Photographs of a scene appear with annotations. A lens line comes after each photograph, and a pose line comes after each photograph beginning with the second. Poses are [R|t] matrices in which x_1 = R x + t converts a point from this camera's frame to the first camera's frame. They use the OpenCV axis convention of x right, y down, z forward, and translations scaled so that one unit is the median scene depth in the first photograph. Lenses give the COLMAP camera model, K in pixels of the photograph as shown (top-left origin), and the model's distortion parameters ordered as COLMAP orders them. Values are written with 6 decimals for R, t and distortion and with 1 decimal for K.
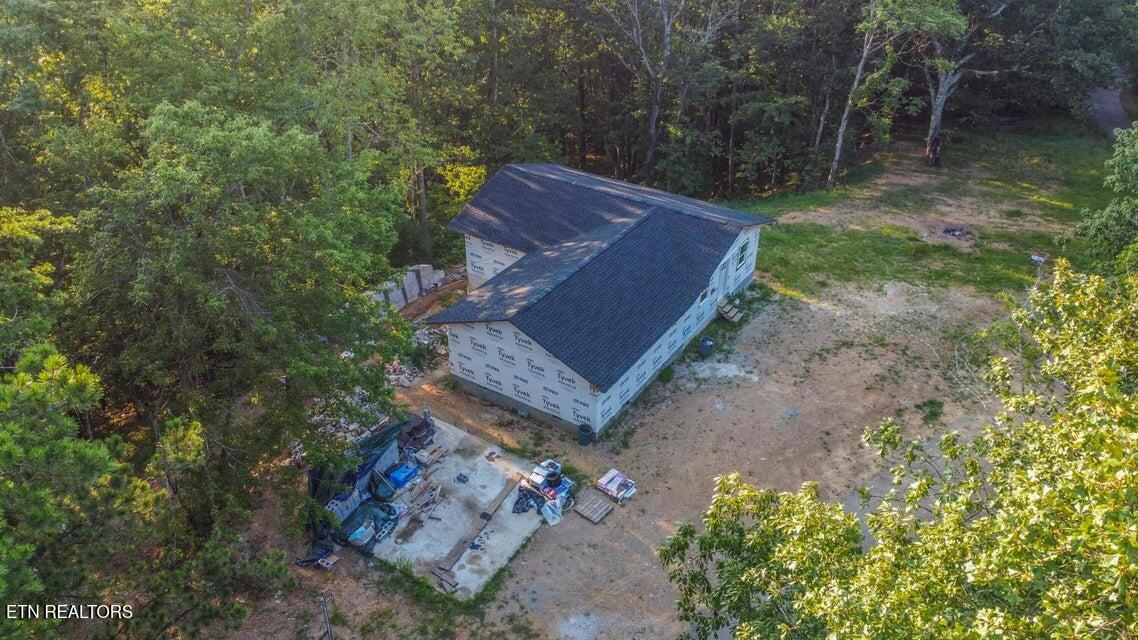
lens RADIAL K [[858.0, 0, 551.6], [0, 858.0, 324.8], [0, 0, 1]] dist [0.008434, -0.012476]
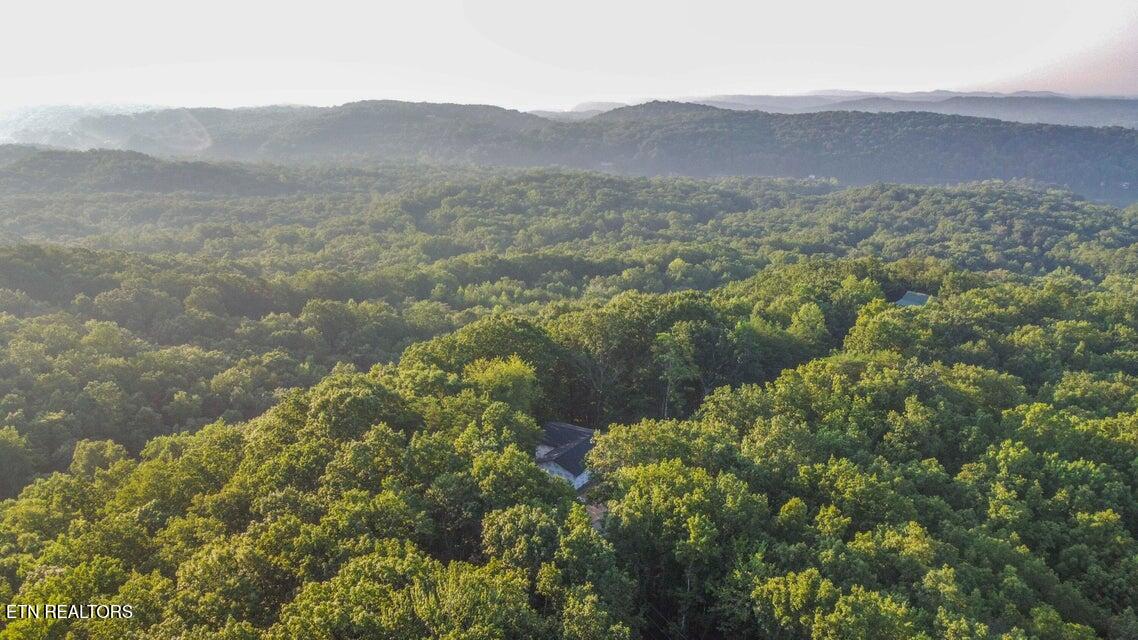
lens RADIAL K [[858.0, 0, 568.6], [0, 858.0, 318.9], [0, 0, 1]] dist [0.008434, -0.012476]
pose [[0.999530, -0.001036, 0.030649, -0.085389], [0.010301, 0.952704, -0.303727, 0.499565], [-0.028885, 0.303900, 0.952266, -2.583646]]
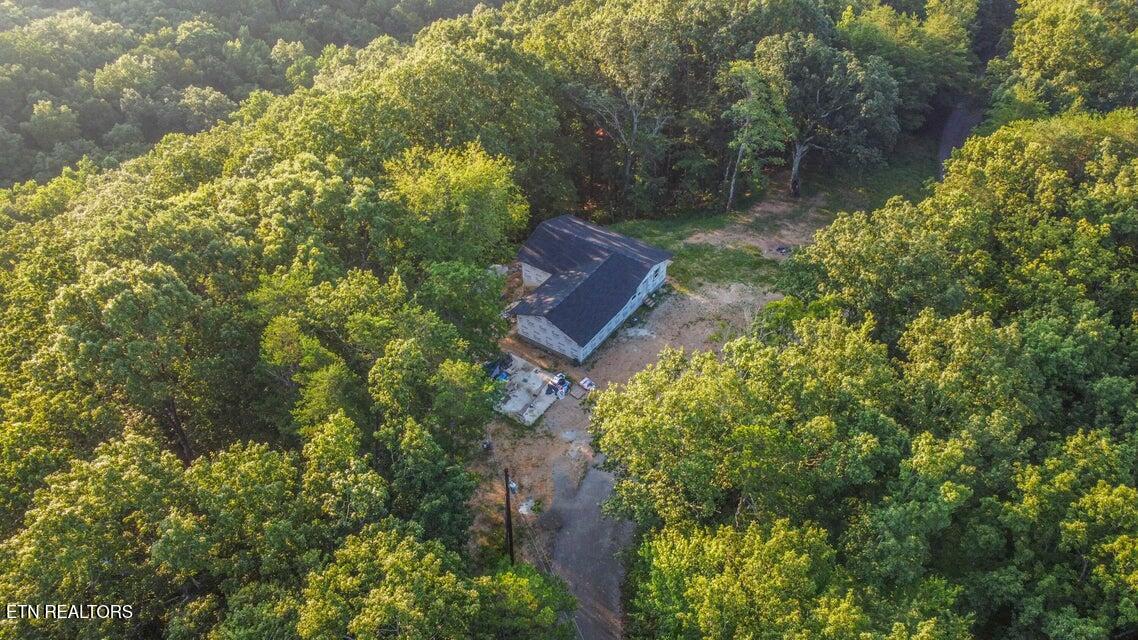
lens RADIAL K [[858.0, 0, 563.4], [0, 858.0, 322.5], [0, 0, 1]] dist [0.008434, -0.012476]
pose [[0.999804, 0.016406, -0.011044, 0.025634], [-0.014793, 0.991011, 0.132958, -0.264609], [0.013126, -0.132769, 0.991060, -1.192457]]
